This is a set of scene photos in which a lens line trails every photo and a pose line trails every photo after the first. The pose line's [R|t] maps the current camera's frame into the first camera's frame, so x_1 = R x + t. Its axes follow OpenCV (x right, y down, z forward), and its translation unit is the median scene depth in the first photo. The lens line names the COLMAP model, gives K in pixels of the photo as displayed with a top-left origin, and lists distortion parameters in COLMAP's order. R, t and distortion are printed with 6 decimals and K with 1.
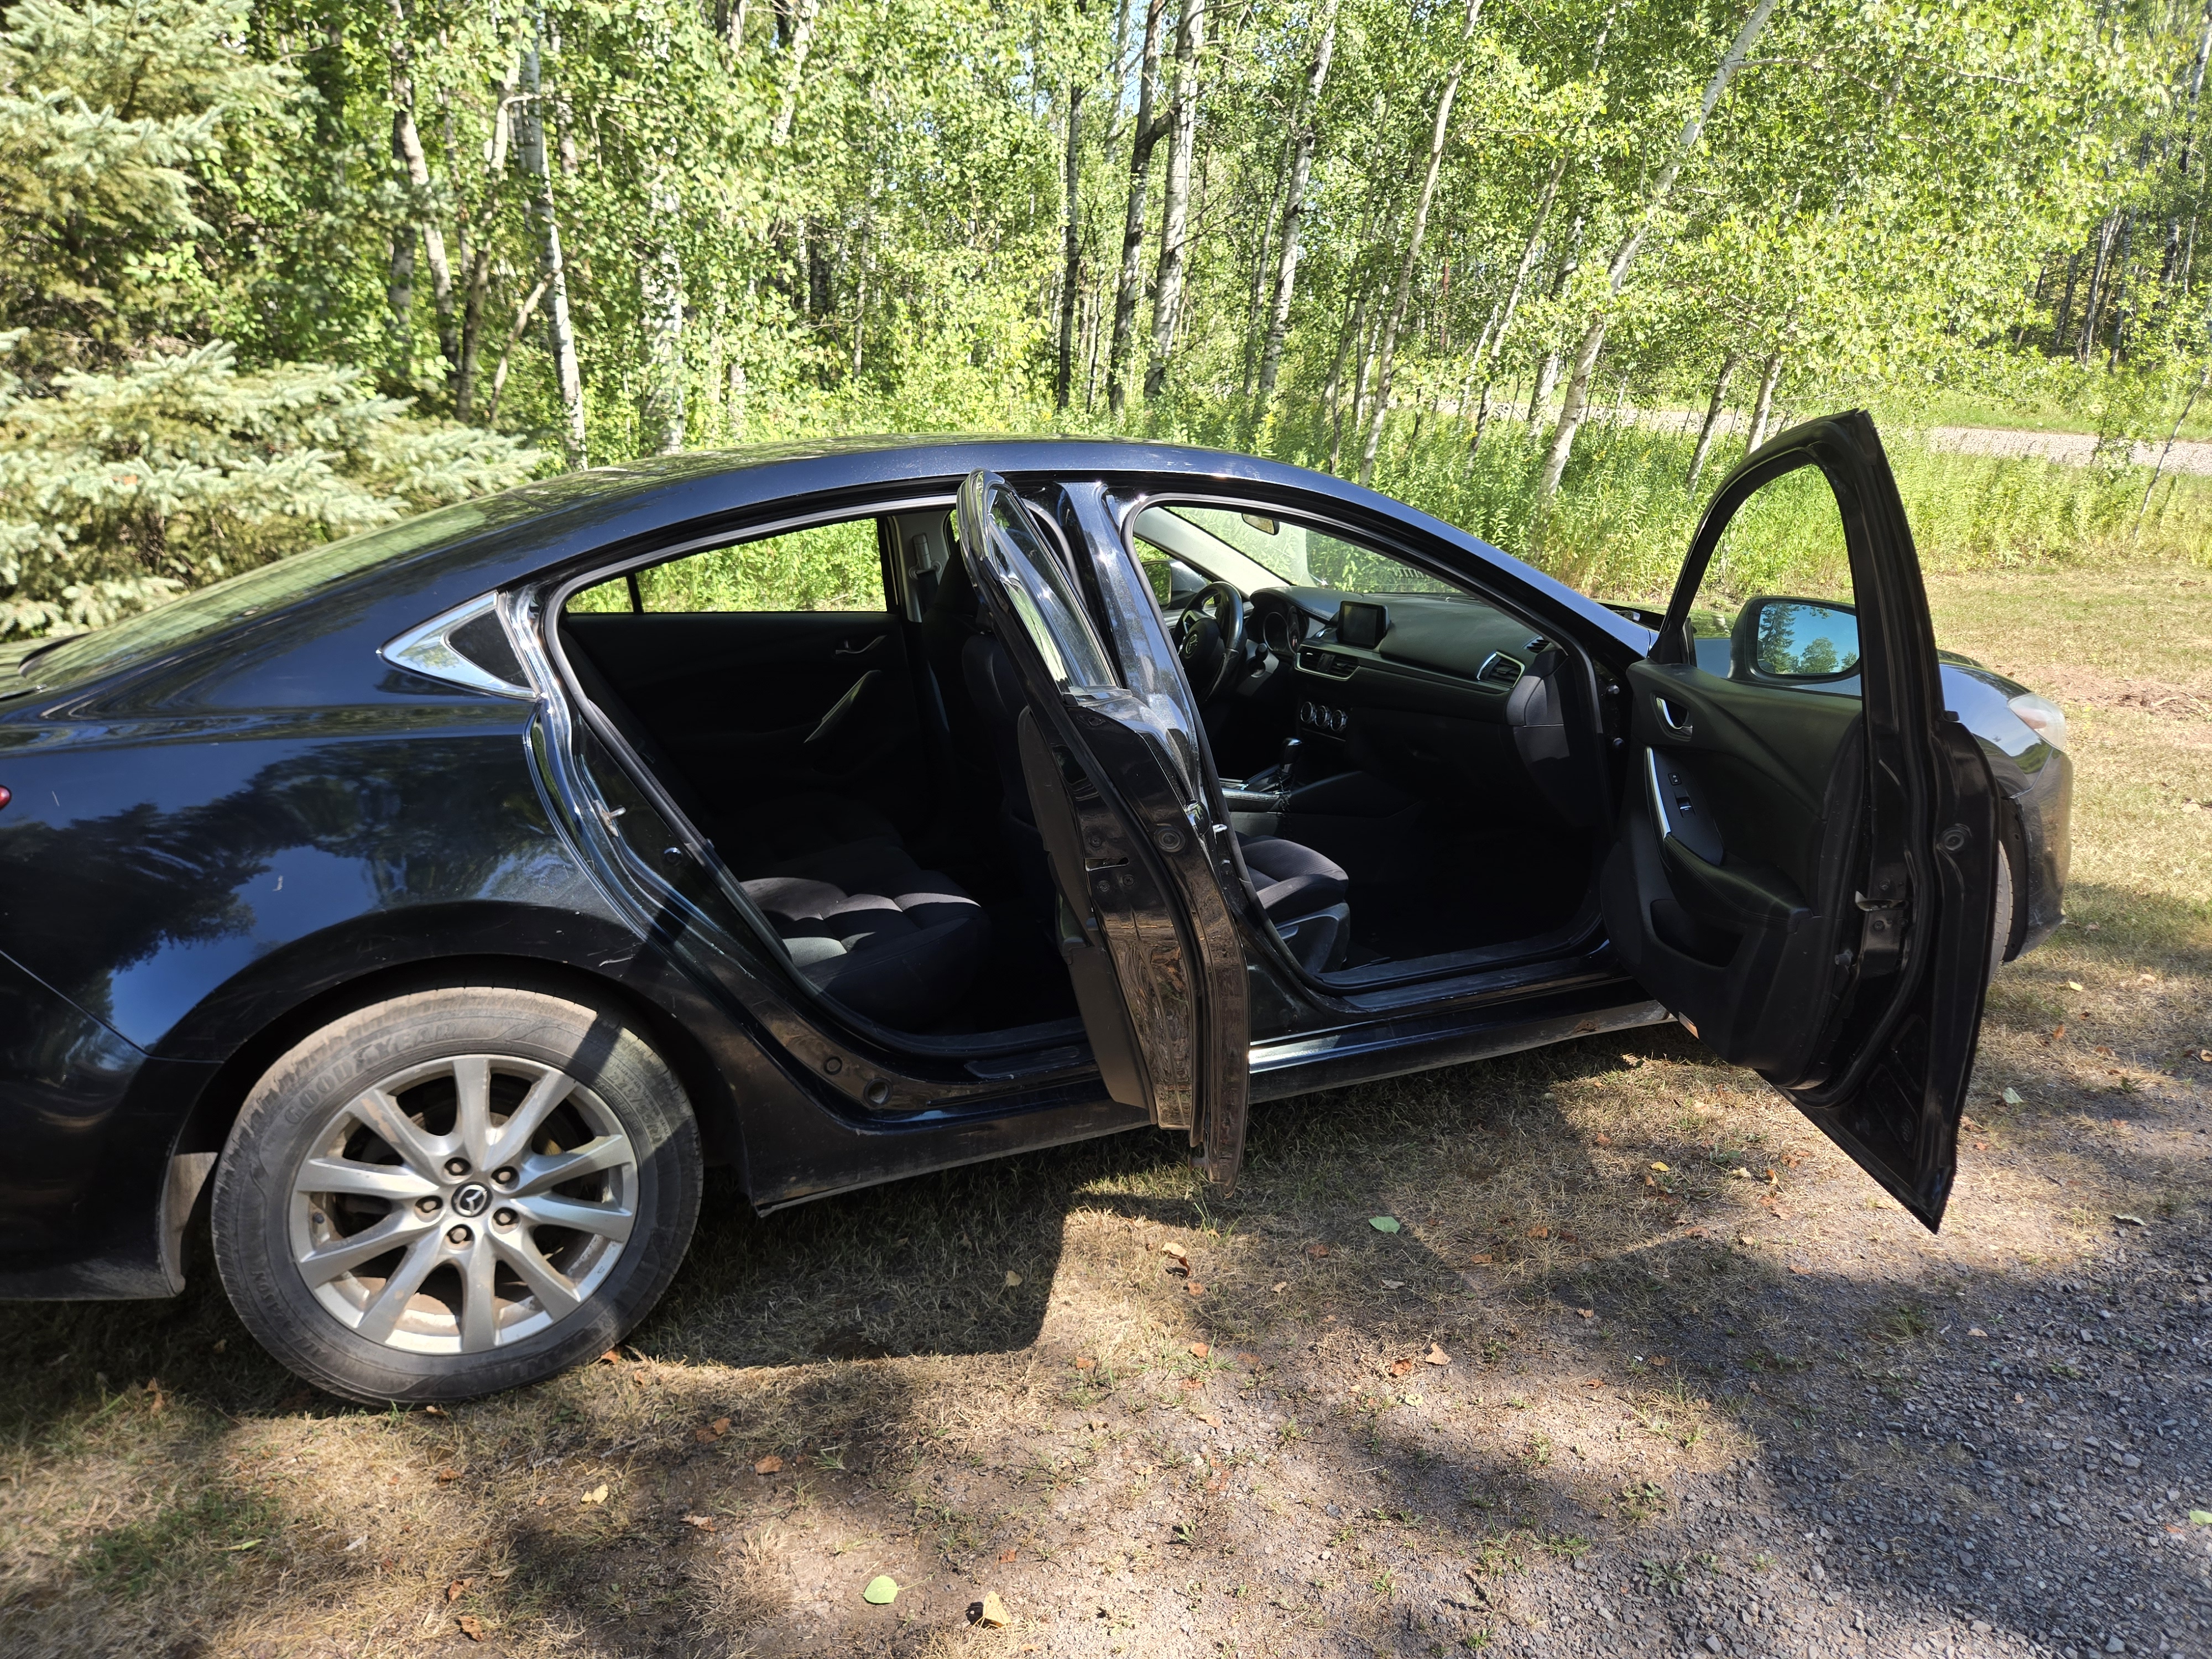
lens RADIAL K [[1418.1, 0, 1098.7], [0, 1418.1, 821.3], [0, 0, 1]] dist [0.082344, -0.060668]
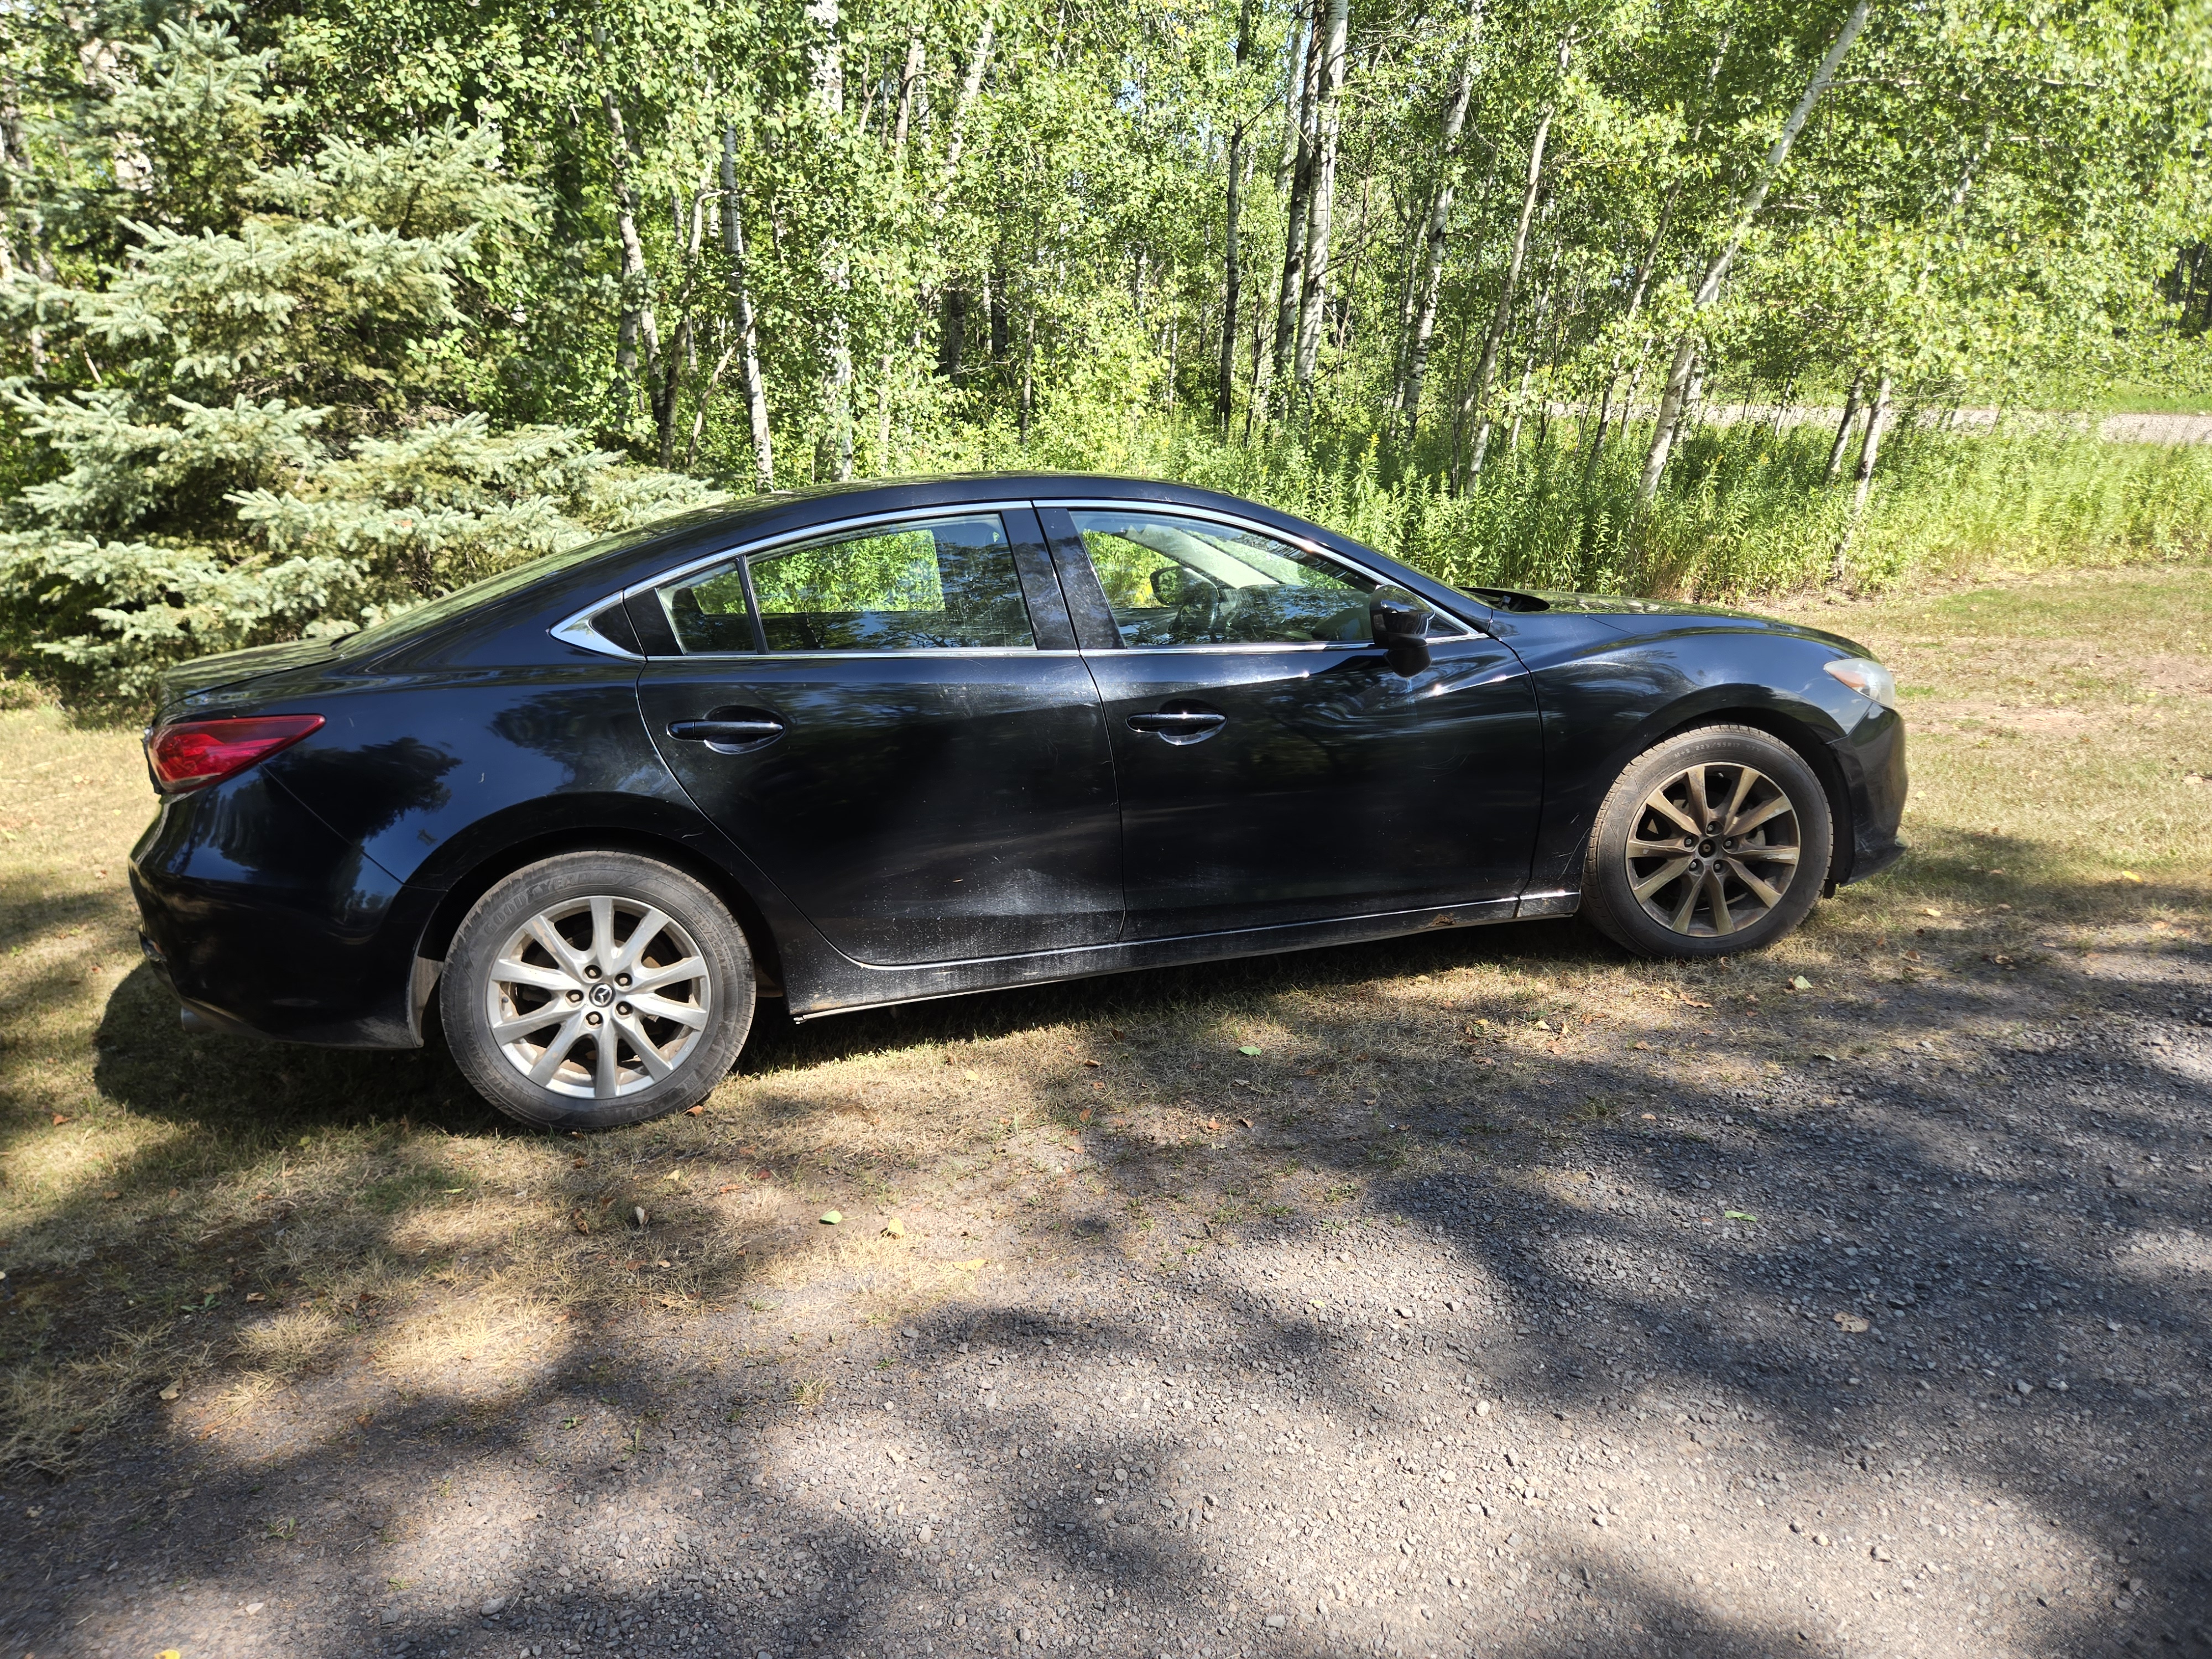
lens RADIAL K [[1418.1, 0, 1098.7], [0, 1418.1, 821.3], [0, 0, 1]] dist [0.082344, -0.060668]
pose [[0.989868, 0.003885, -0.141939, 0.094582], [-0.005721, 0.999905, -0.012534, 0.031885], [0.141877, 0.013219, 0.989796, -0.132991]]
